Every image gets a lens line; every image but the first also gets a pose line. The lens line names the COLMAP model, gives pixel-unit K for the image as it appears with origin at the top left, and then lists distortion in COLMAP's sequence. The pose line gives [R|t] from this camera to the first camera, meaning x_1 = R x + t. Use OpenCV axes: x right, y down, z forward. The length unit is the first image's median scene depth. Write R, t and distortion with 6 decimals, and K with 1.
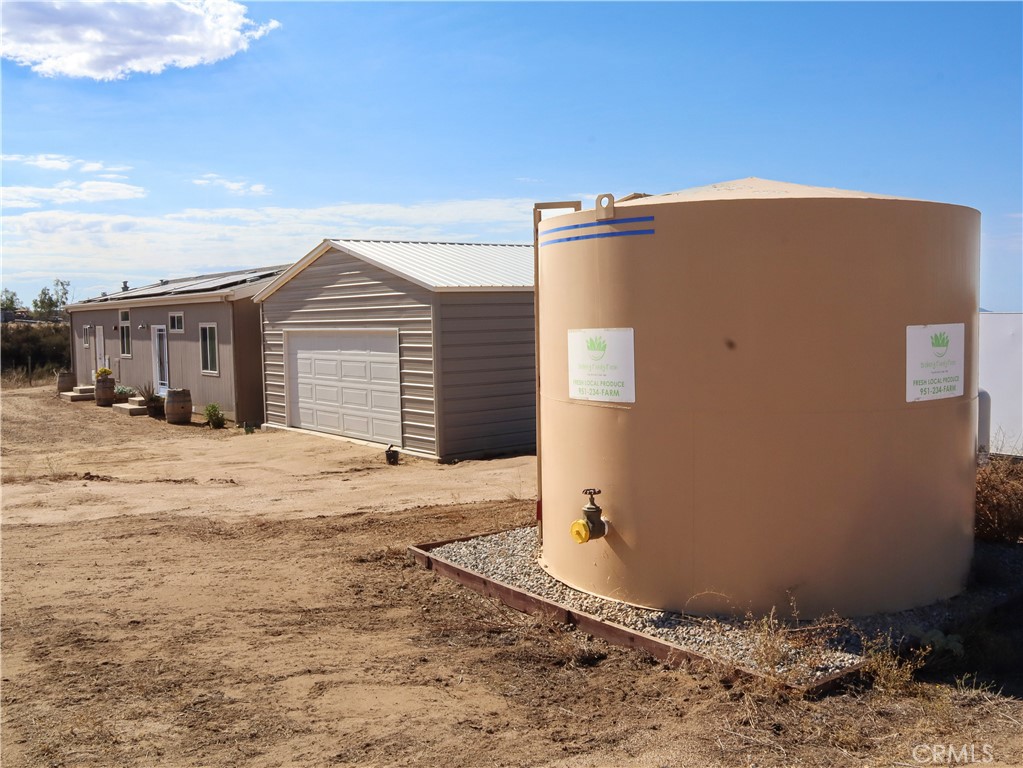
lens RADIAL K [[967.7, 0, 511.5], [0, 967.7, 384.0], [0, 0, 1]] dist [-0.163166, 0.144021]
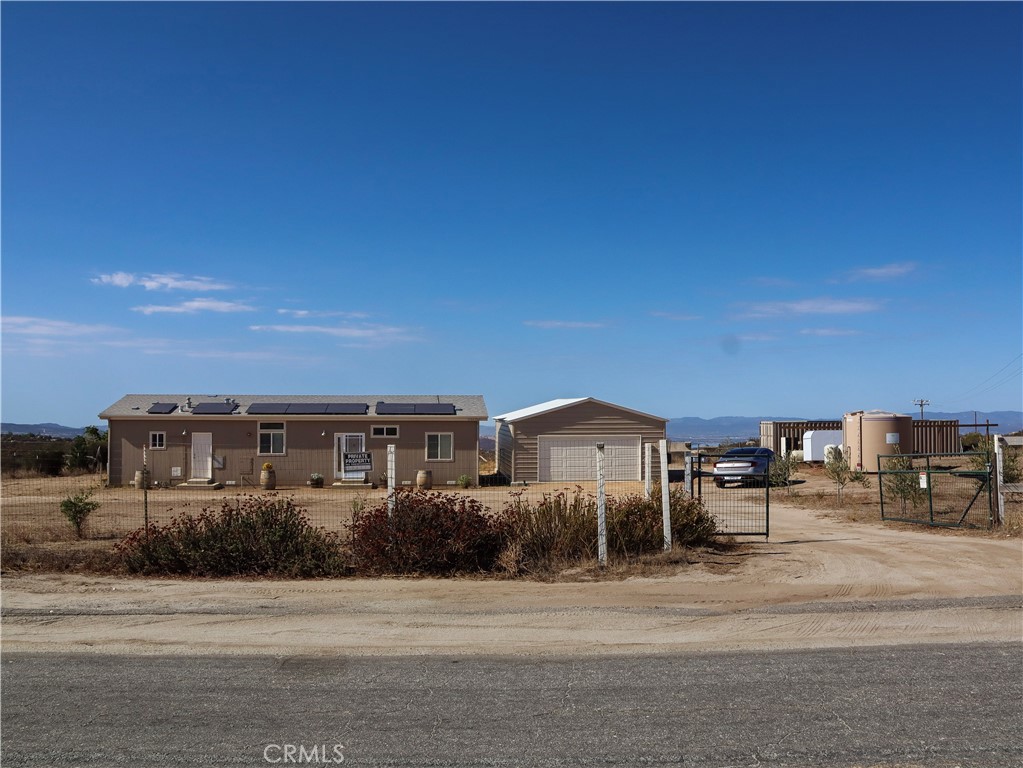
lens RADIAL K [[967.7, 0, 511.5], [0, 967.7, 384.0], [0, 0, 1]] dist [-0.163166, 0.144021]
pose [[0.539576, 0.042078, 0.840885, -1.956092], [0.050819, 0.995302, -0.082415, 0.002367], [-0.840402, 0.087202, 0.534902, -0.099269]]
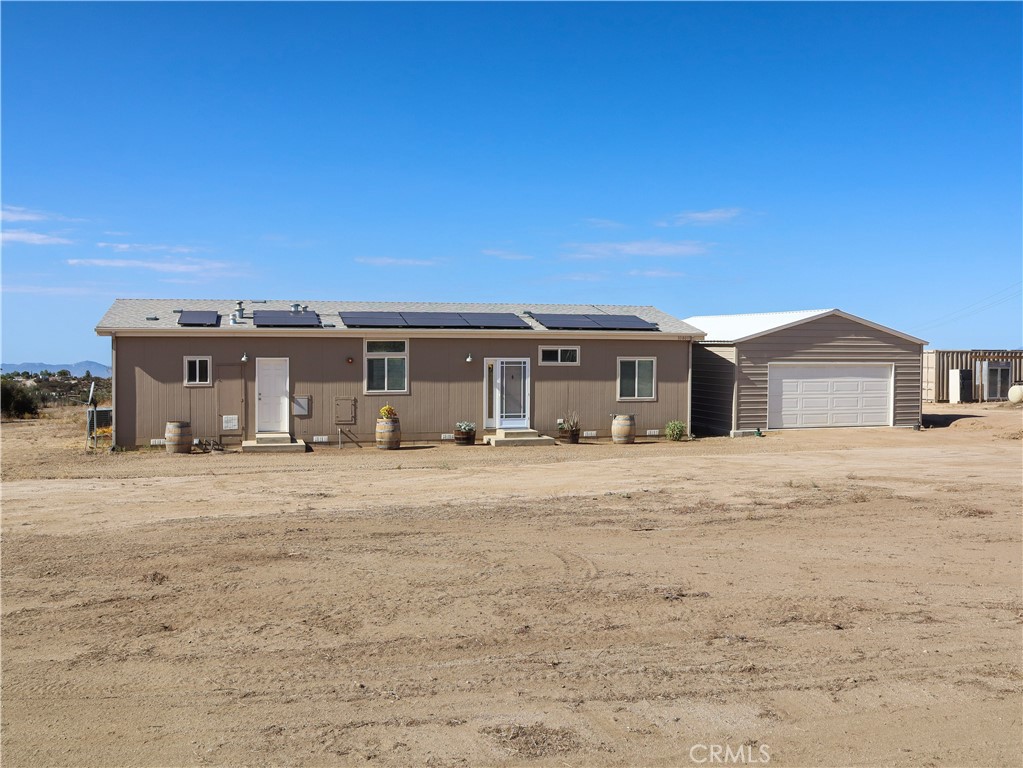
lens RADIAL K [[967.7, 0, 511.5], [0, 967.7, 384.0], [0, 0, 1]] dist [-0.163166, 0.144021]
pose [[0.386001, -0.017186, 0.922338, -1.641676], [0.054281, 0.998517, -0.004111, -0.037569], [-0.920900, 0.051652, 0.386362, 0.752241]]
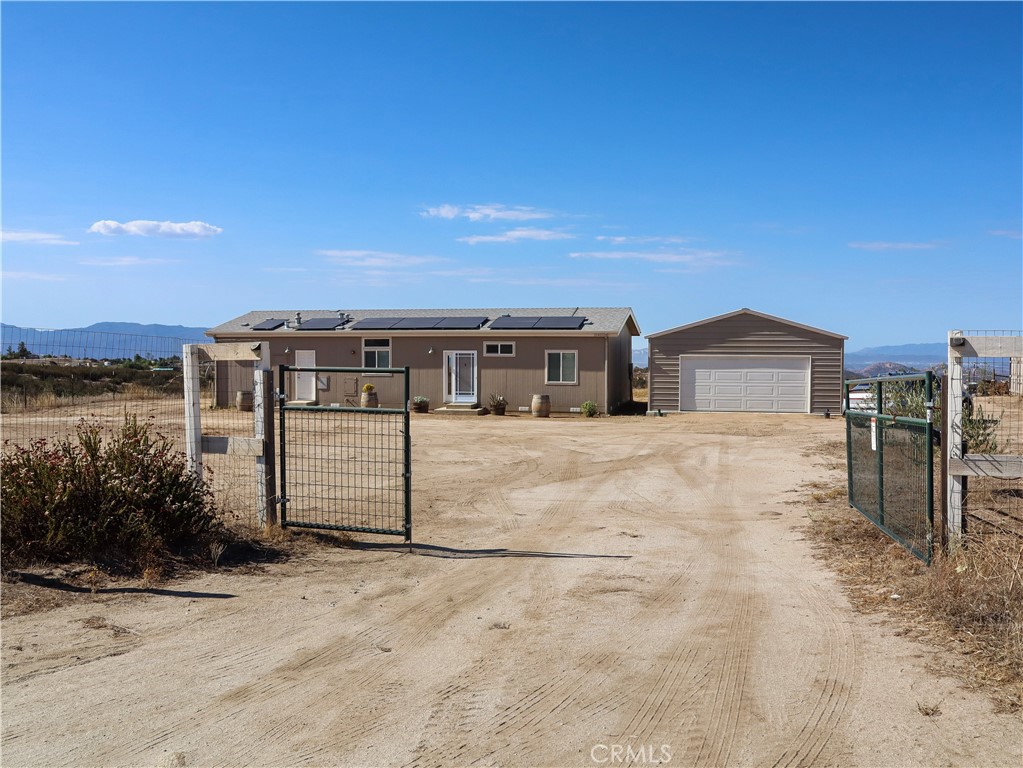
lens RADIAL K [[967.7, 0, 511.5], [0, 967.7, 384.0], [0, 0, 1]] dist [-0.163166, 0.144021]
pose [[0.780344, -0.012505, 0.625225, -1.478323], [0.031018, 0.999343, -0.018726, 0.017467], [-0.624580, 0.034006, 0.780220, -0.159346]]
